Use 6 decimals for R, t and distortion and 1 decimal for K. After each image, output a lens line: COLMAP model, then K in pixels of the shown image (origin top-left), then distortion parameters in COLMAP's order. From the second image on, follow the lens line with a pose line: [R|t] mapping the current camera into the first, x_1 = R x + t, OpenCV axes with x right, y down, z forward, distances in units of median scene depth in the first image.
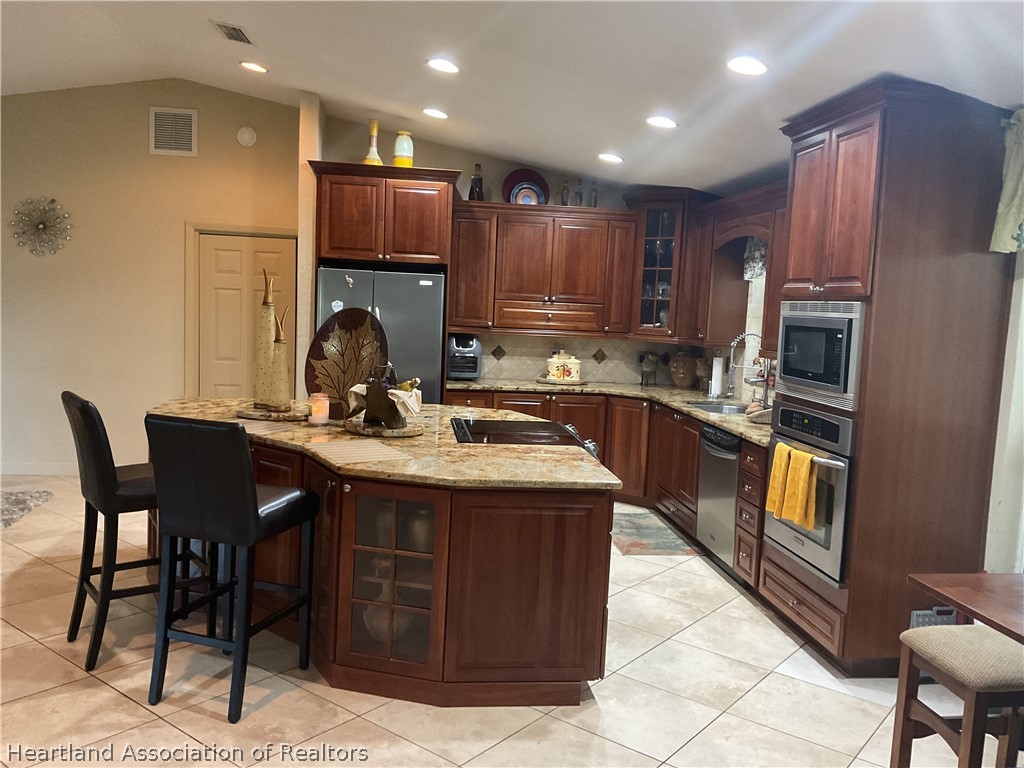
lens RADIAL K [[849.6, 0, 512.0], [0, 849.6, 384.0], [0, 0, 1]] dist [0.119608, -0.230520]
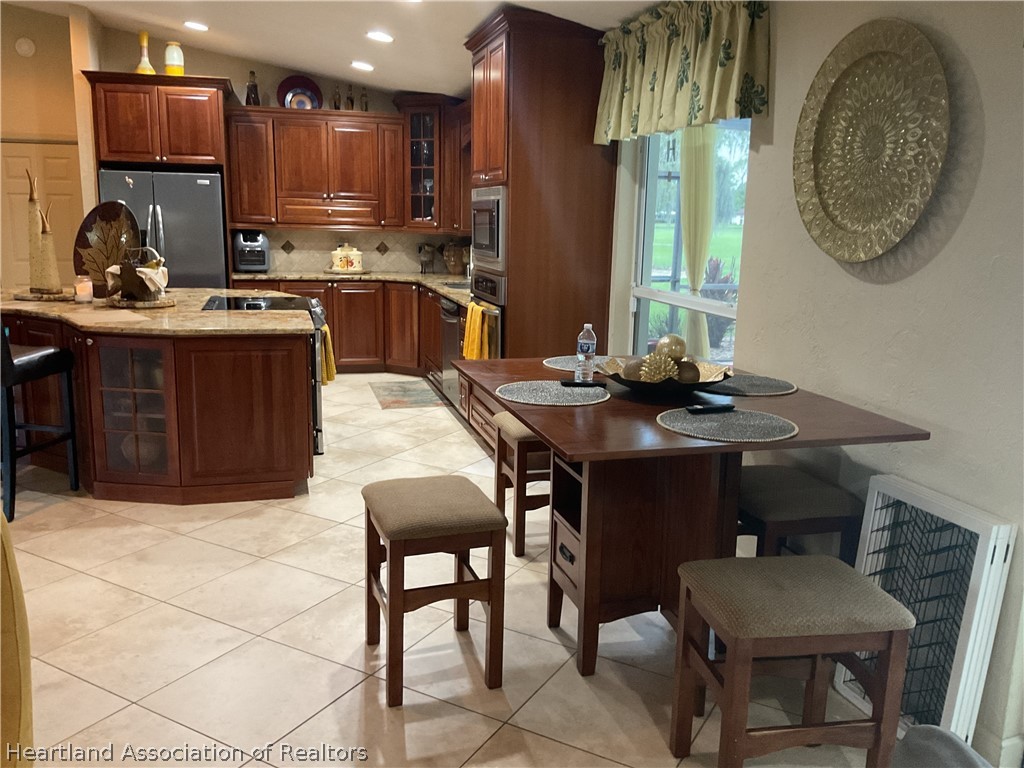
lens RADIAL K [[849.6, 0, 512.0], [0, 849.6, 384.0], [0, 0, 1]] dist [0.119608, -0.230520]
pose [[0.989846, -0.051812, 0.132363, 0.134243], [0.038023, 0.993781, 0.104660, 0.039784], [-0.136962, -0.098565, 0.985660, -0.182084]]
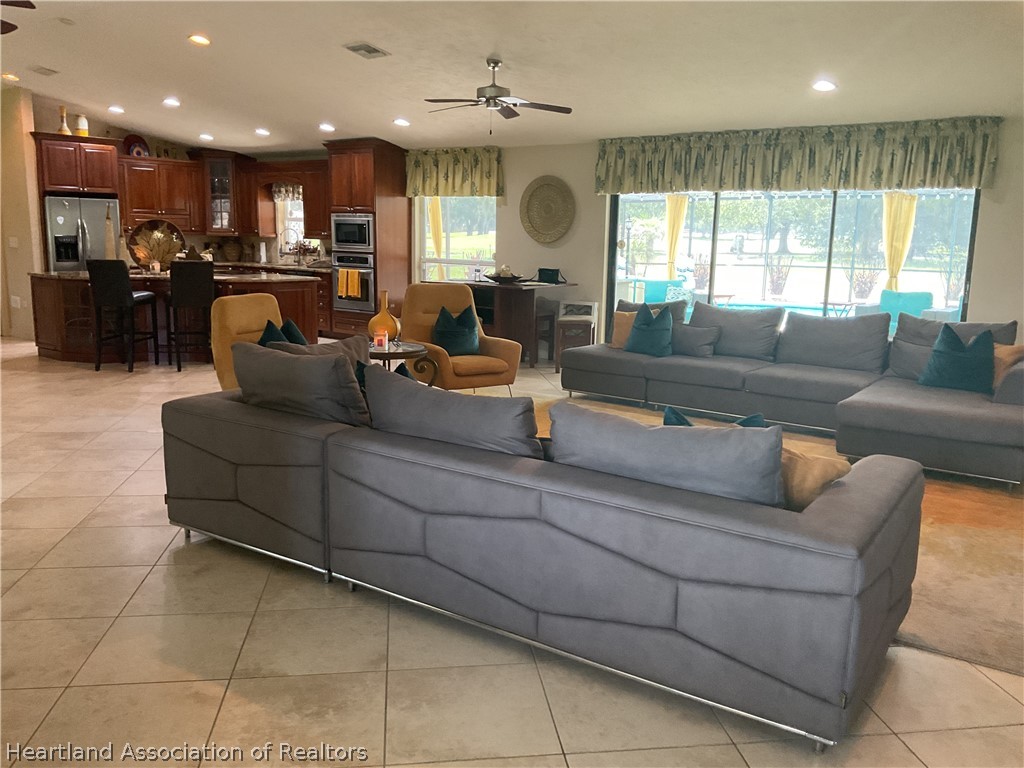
lens RADIAL K [[849.6, 0, 512.0], [0, 849.6, 384.0], [0, 0, 1]] dist [0.119608, -0.230520]
pose [[0.702305, -0.156163, 0.694537, -0.803729], [0.081738, 0.986879, 0.139242, 0.064150], [-0.707168, -0.041020, 0.705854, -0.833010]]
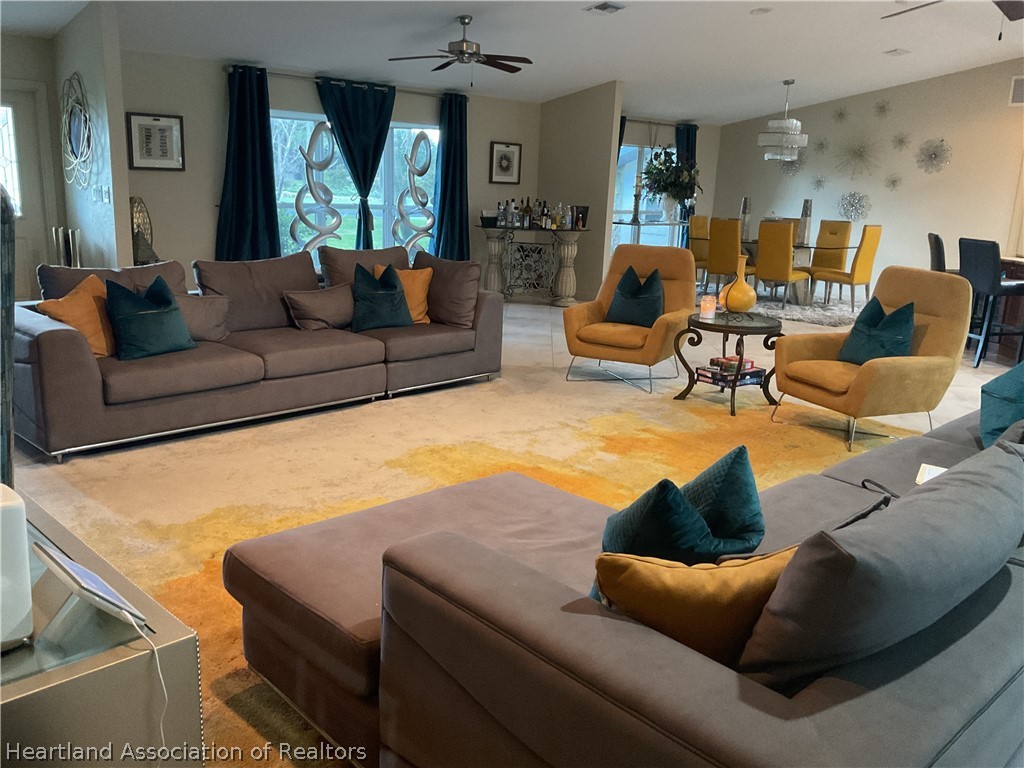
lens RADIAL K [[855.0, 0, 512.0], [0, 855.0, 384.0], [0, 0, 1]] dist [0.059480, -0.086162]
pose [[0.590288, 0.167862, -0.789546, 0.418568], [-0.095165, 0.985789, 0.138436, 0.113335], [0.801563, -0.006580, 0.597874, -0.750081]]
